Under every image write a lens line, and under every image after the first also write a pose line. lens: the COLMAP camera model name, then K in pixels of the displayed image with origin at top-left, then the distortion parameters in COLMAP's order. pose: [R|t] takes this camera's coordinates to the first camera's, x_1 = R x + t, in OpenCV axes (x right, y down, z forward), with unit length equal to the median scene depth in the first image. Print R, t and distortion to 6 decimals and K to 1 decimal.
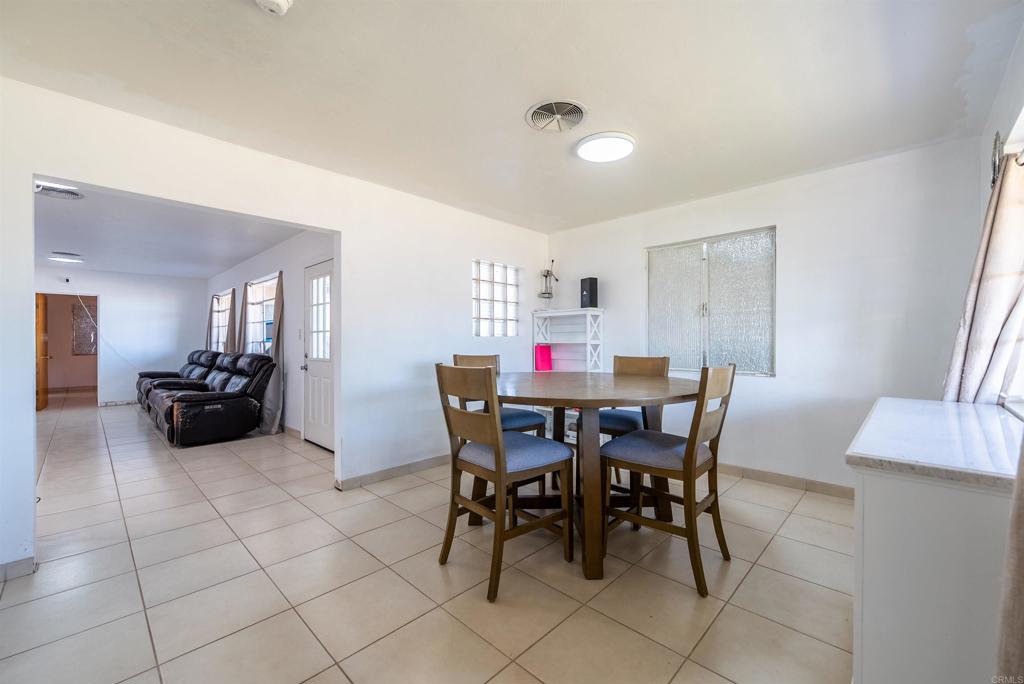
lens RADIAL K [[412.5, 0, 511.7], [0, 412.5, 341.4], [0, 0, 1]] dist [-0.003352, -0.000812]
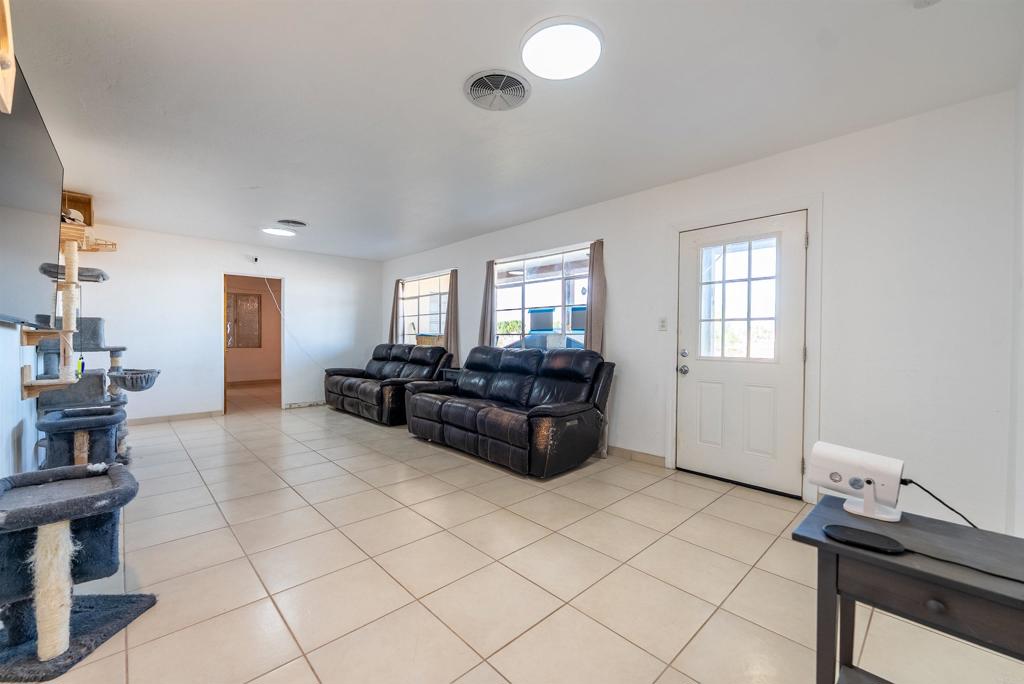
lens RADIAL K [[412.5, 0, 511.0], [0, 412.5, 342.8], [0, 0, 1]] dist [-0.003352, -0.000812]
pose [[0.998773, 0.010771, -0.048343, -0.490928], [-0.010132, 0.999858, 0.013438, 0.005668], [0.048481, -0.012932, 0.998740, 0.166315]]
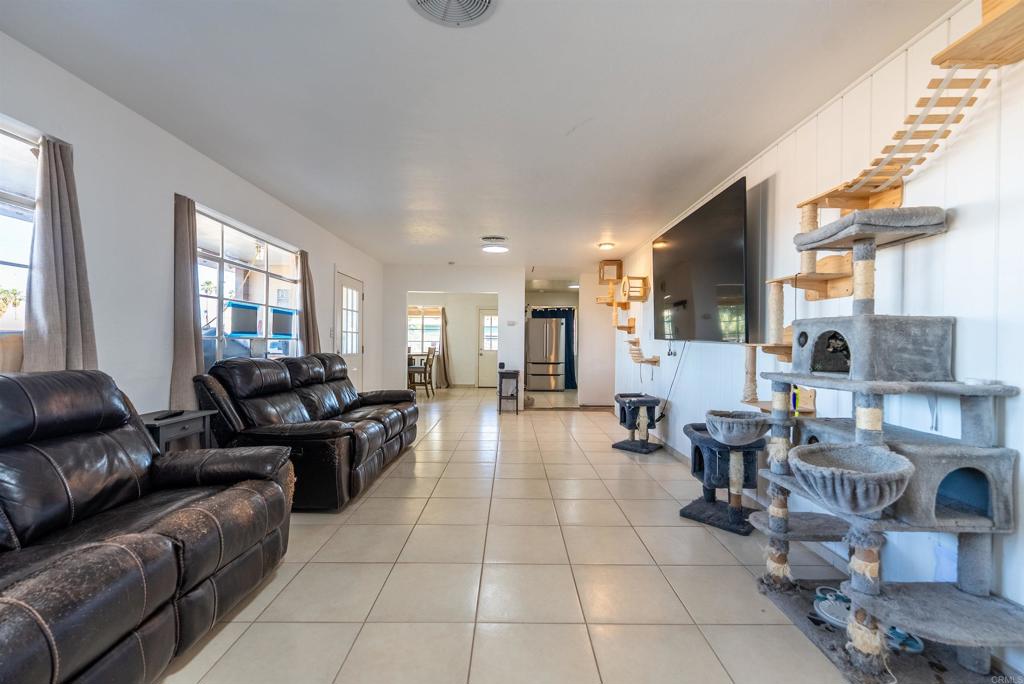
lens RADIAL K [[412.5, 0, 510.5], [0, 412.5, 343.4], [0, 0, 1]] dist [-0.003352, -0.000812]
pose [[-0.699898, 0.006334, 0.714215, -1.013588], [-0.000136, 0.999959, -0.009002, 0.010329], [-0.714243, -0.006397, -0.699869, 0.904094]]
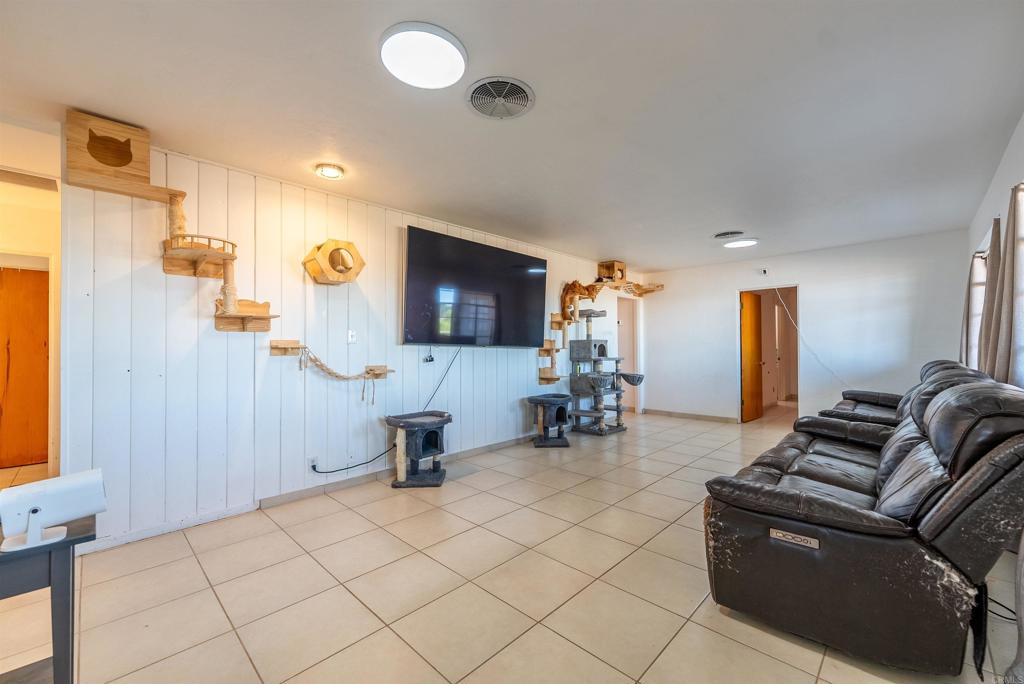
lens RADIAL K [[412.5, 0, 515.4], [0, 412.5, 348.2], [0, 0, 1]] dist [-0.003352, -0.000812]
pose [[-0.000035, 0.004561, -0.999990, -0.236820], [0.007302, 0.999963, 0.004561, -0.000452], [0.999973, -0.007301, -0.000068, 0.472062]]
